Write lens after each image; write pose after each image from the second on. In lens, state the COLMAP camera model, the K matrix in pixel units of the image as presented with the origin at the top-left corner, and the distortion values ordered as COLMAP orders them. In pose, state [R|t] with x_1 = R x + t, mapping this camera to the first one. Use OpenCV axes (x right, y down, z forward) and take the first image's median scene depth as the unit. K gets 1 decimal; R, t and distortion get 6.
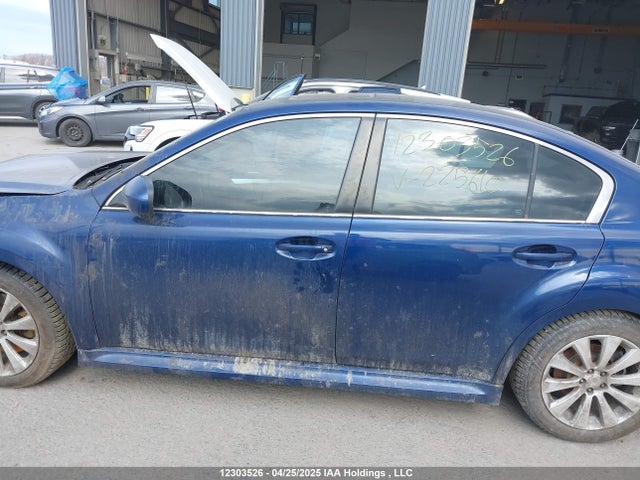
lens RADIAL K [[516.8, 0, 316.1], [0, 516.8, 237.8], [0, 0, 1]] dist [0.060304, -0.063911]
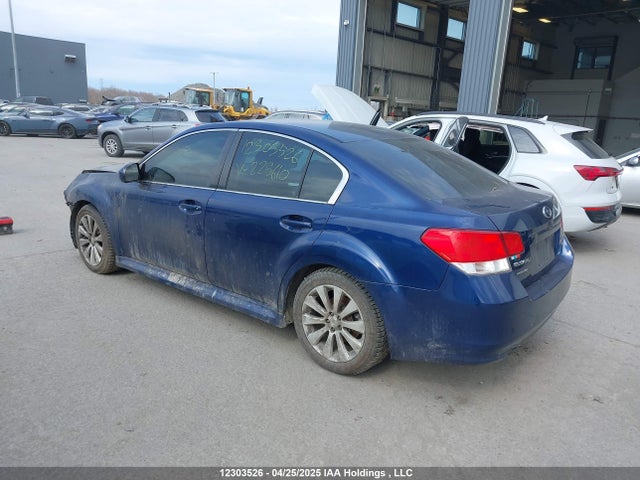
lens RADIAL K [[516.8, 0, 318.3], [0, 516.8, 240.0], [0, 0, 1]] dist [0.060304, -0.063911]
pose [[0.822096, 0.109984, -0.558625, 1.200522], [-0.149699, 0.988397, -0.025704, 0.102062], [0.549317, 0.104757, 0.829022, -0.150864]]
